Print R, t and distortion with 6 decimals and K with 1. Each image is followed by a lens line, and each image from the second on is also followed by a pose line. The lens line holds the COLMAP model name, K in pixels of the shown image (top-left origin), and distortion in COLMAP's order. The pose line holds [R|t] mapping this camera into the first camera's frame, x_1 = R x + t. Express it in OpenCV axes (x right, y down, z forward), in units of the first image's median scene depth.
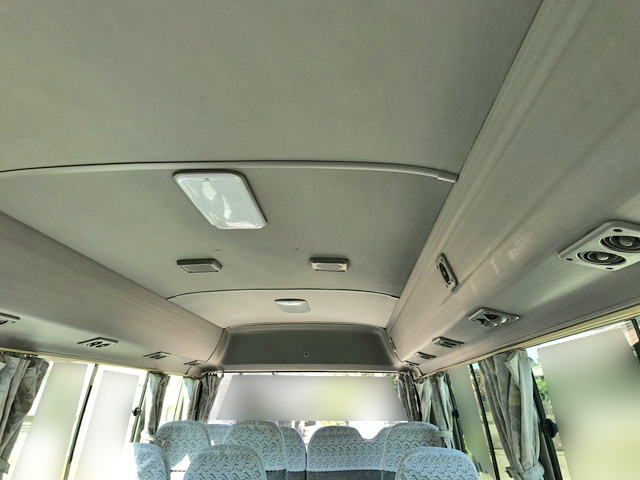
lens RADIAL K [[544.1, 0, 311.3], [0, 544.1, 228.1], [0, 0, 1]] dist [0.006318, 0.005189]
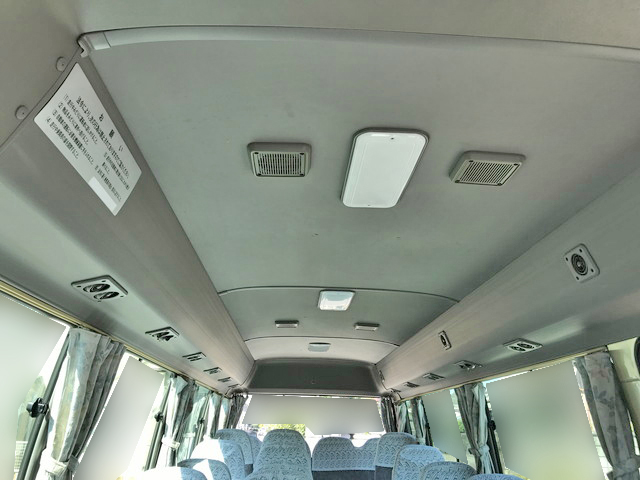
lens RADIAL K [[529.6, 0, 320.2], [0, 529.6, 231.6], [0, 0, 1]] dist [0.008764, 0.002559]
pose [[0.993411, 0.056264, 0.099842, -0.184229], [-0.051188, 0.997298, -0.052691, -0.084230], [-0.102537, 0.047233, 0.993607, -0.386665]]
